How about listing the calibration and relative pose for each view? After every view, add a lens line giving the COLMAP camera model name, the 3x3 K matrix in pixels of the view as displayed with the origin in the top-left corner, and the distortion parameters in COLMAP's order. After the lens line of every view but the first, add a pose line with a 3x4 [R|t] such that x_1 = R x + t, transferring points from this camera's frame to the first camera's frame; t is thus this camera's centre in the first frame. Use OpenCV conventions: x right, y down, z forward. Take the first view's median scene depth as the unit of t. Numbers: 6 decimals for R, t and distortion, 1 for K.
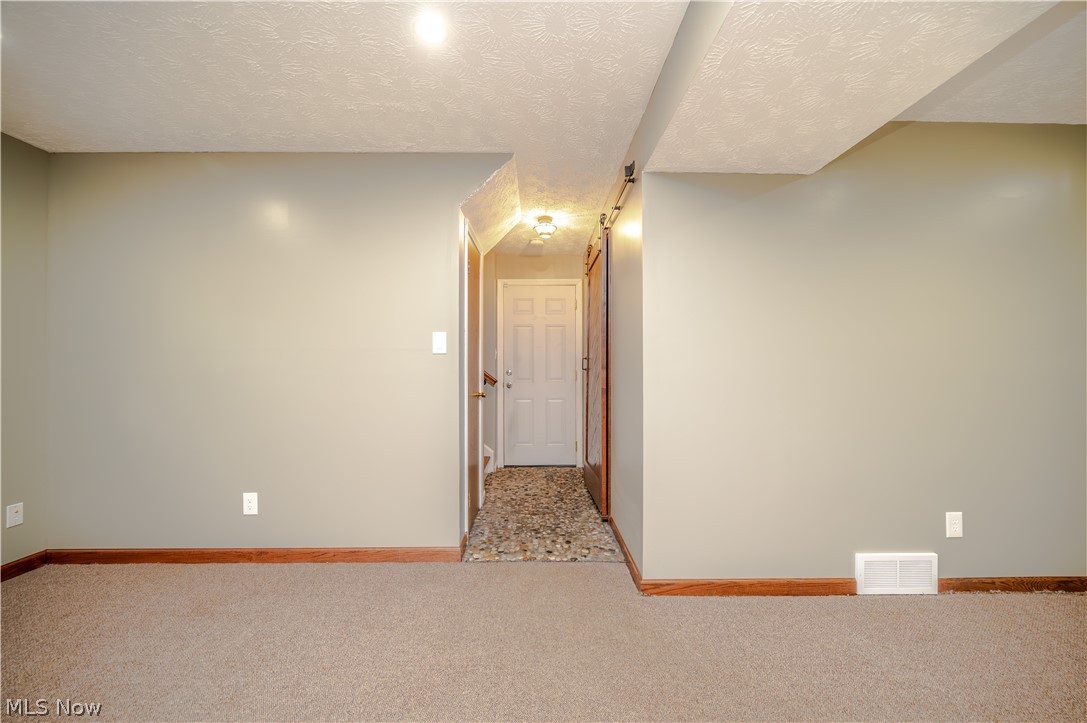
lens RADIAL K [[429.8, 0, 543.5], [0, 429.8, 362.7], [0, 0, 1]] dist [0.000360, 0.000028]
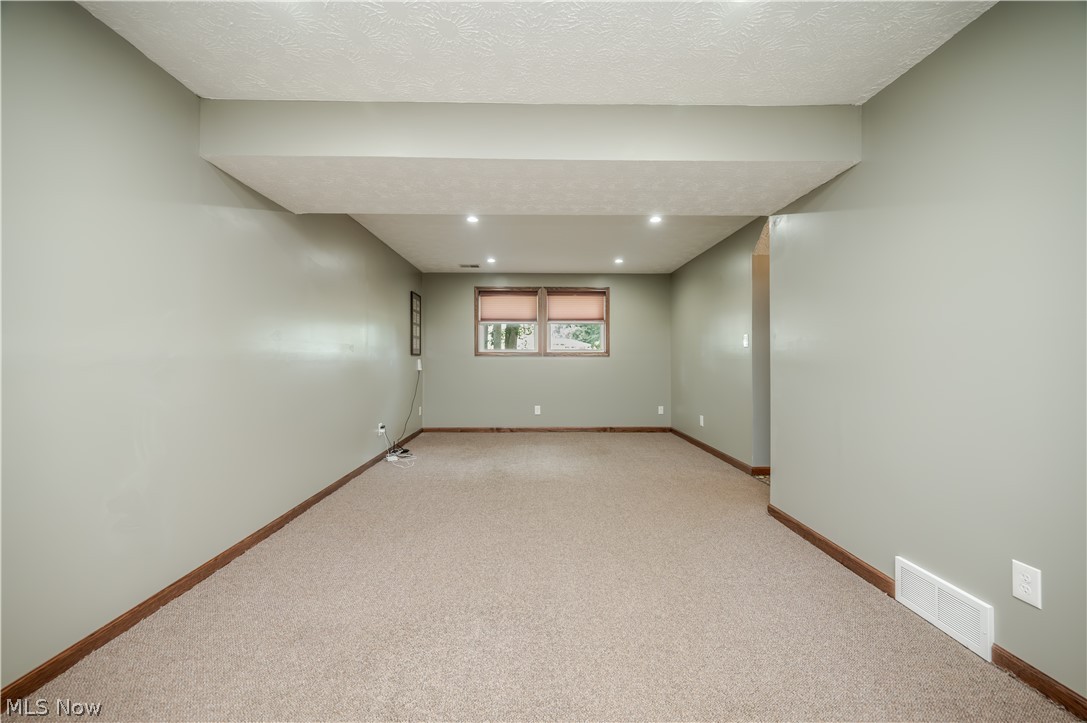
lens RADIAL K [[429.8, 0, 543.2], [0, 429.8, 359.3], [0, 0, 1]] dist [0.000360, 0.000028]
pose [[0.001051, -0.001086, -0.999999, 1.633717], [0.001413, 0.999998, -0.001085, 0.033637], [0.999998, -0.001412, 0.001052, 0.257384]]
